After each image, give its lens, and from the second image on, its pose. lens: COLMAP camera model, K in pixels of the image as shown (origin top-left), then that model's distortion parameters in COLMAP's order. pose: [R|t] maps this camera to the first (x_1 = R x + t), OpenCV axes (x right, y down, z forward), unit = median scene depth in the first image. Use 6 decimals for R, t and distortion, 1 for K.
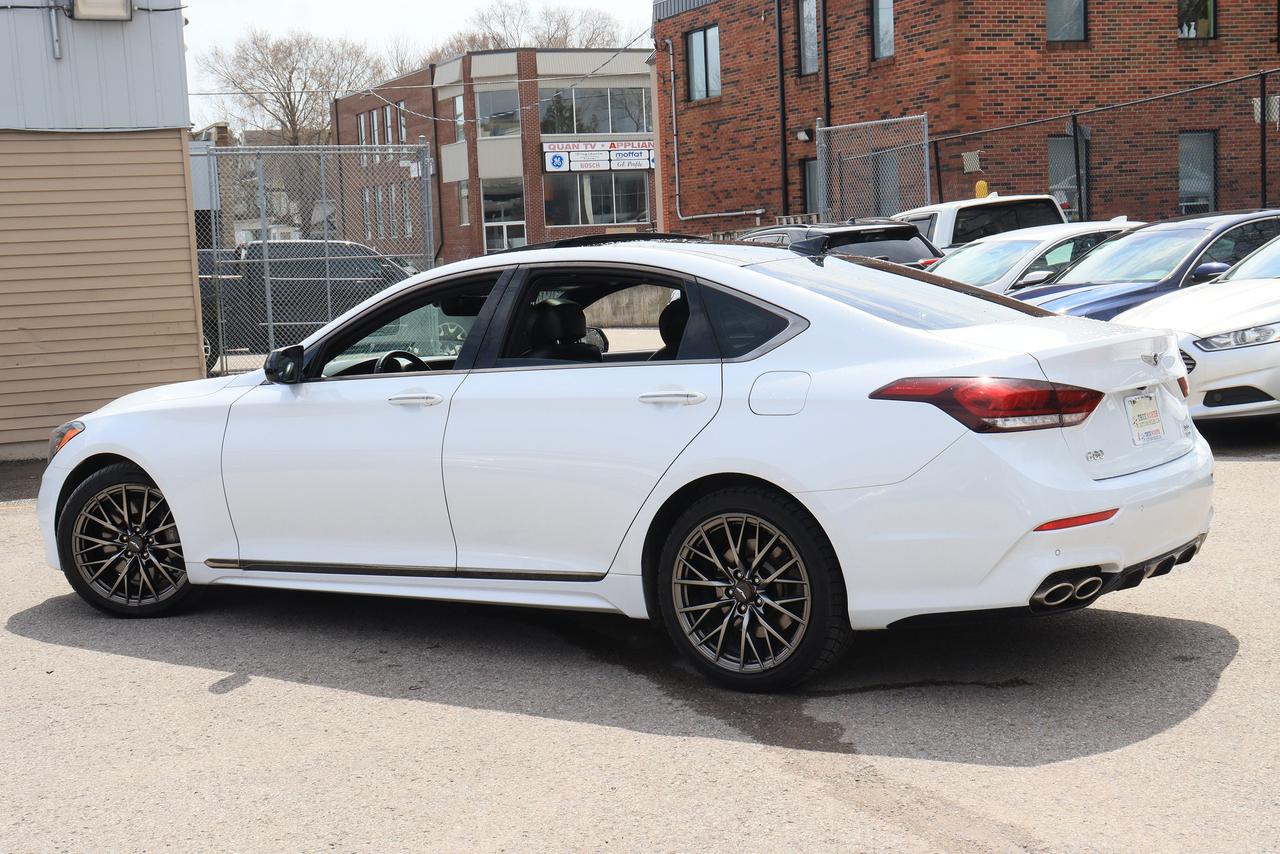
lens RADIAL K [[1880.0, 0, 660.6], [0, 1880.0, 427.7], [0, 0, 1]] dist [0.089023, 0.125132]
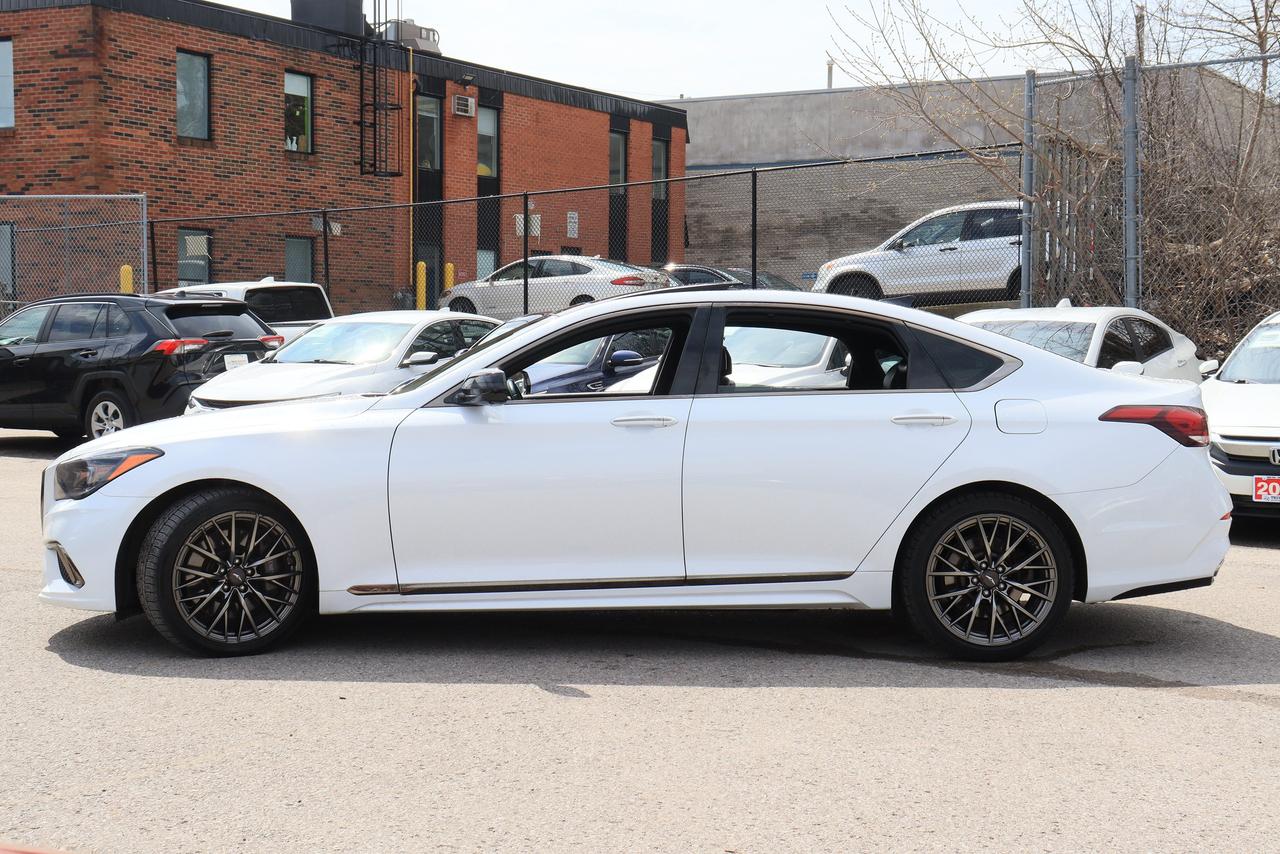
lens RADIAL K [[1880.0, 0, 660.6], [0, 1880.0, 427.7], [0, 0, 1]] dist [0.089023, 0.125132]
pose [[0.779076, 0.024376, 0.626455, -0.698756], [0.013307, 0.998376, -0.055397, 0.042569], [-0.626788, 0.051495, 0.777487, 0.140705]]
